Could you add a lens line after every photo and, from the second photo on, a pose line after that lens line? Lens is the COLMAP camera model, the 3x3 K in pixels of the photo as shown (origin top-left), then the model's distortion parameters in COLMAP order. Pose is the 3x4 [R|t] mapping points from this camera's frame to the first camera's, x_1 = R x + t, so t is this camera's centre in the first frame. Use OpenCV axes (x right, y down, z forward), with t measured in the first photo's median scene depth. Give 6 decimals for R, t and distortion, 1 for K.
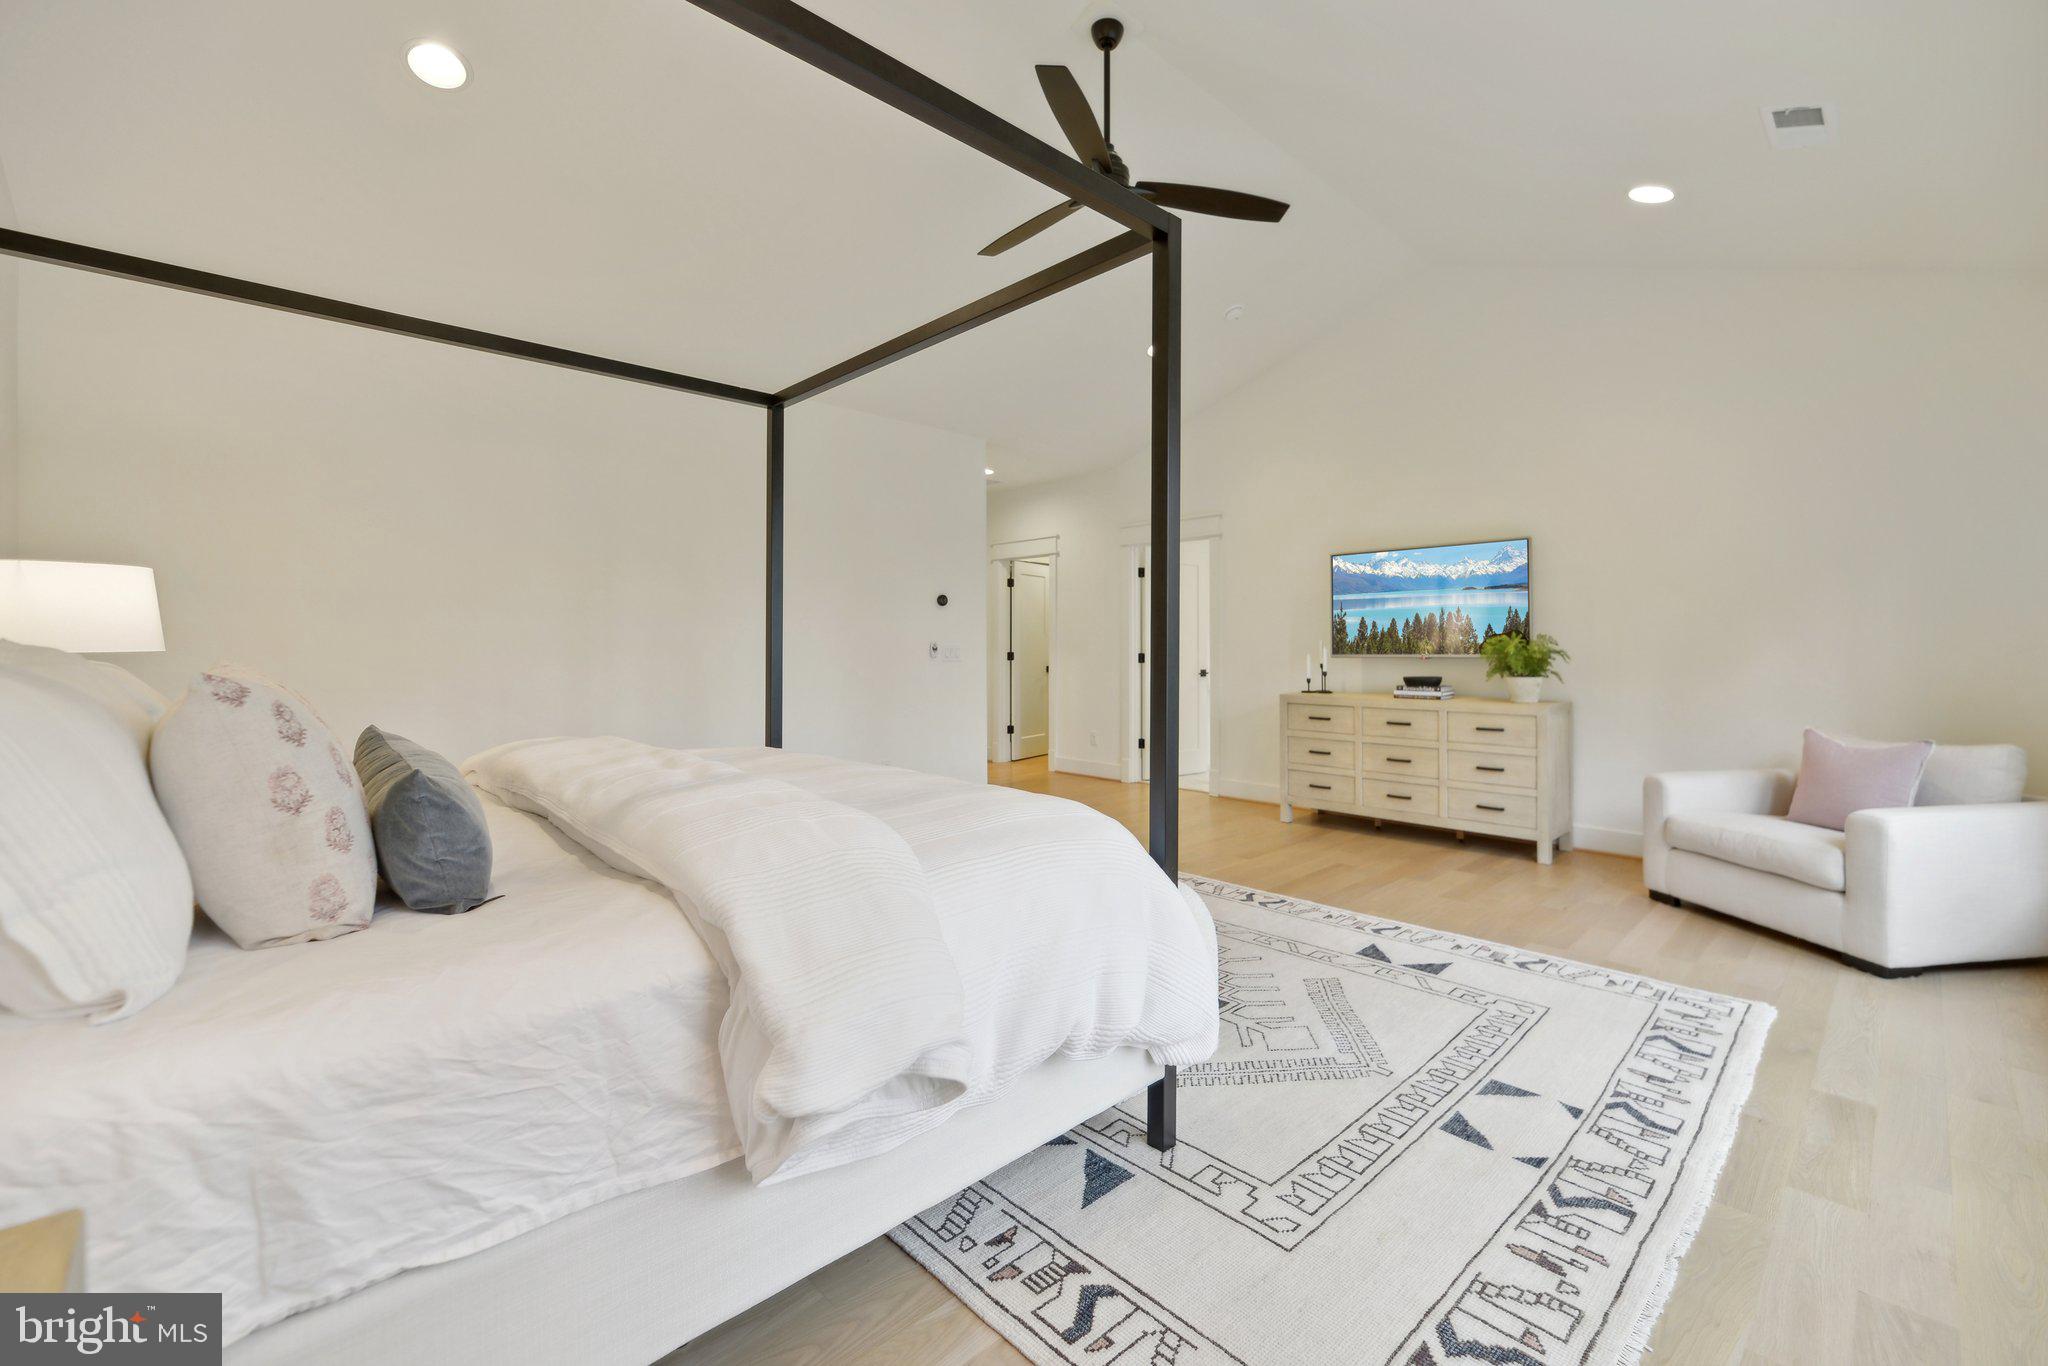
lens RADIAL K [[847.7, 0, 1021.7], [0, 847.7, 697.6], [0, 0, 1]] dist [-0.000662, -0.000193]
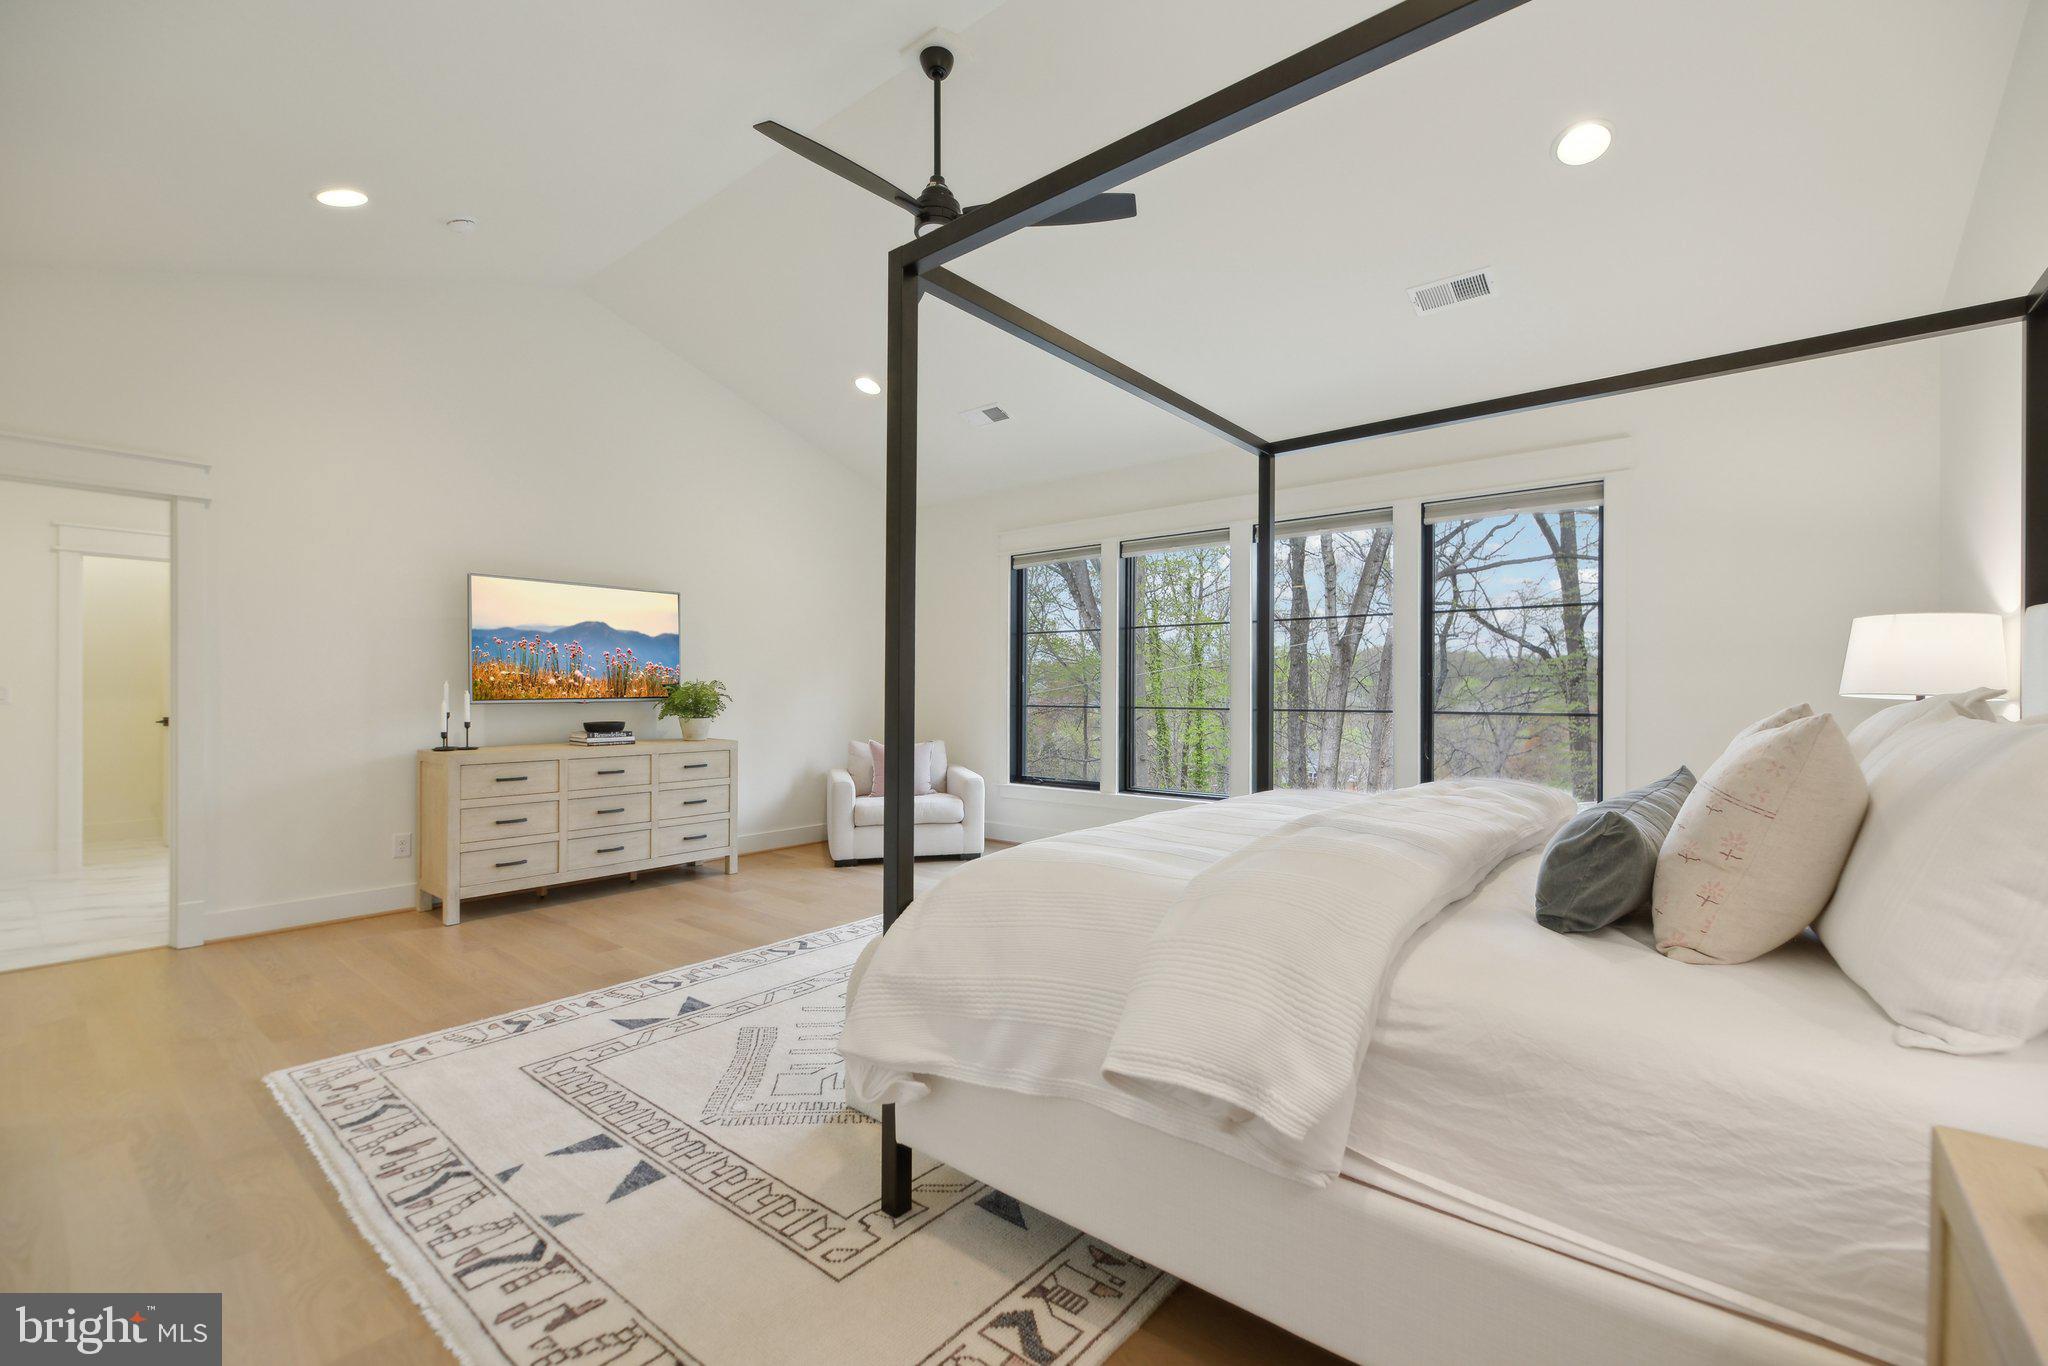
lens RADIAL K [[847.7, 0, 1028.2], [0, 847.7, 660.9], [0, 0, 1]] dist [-0.000662, -0.000193]
pose [[-0.135950, 0.046475, 0.989625, -0.558306], [0.066684, 0.997063, -0.037664, -0.025733], [-0.988469, 0.060872, -0.138649, 0.671579]]
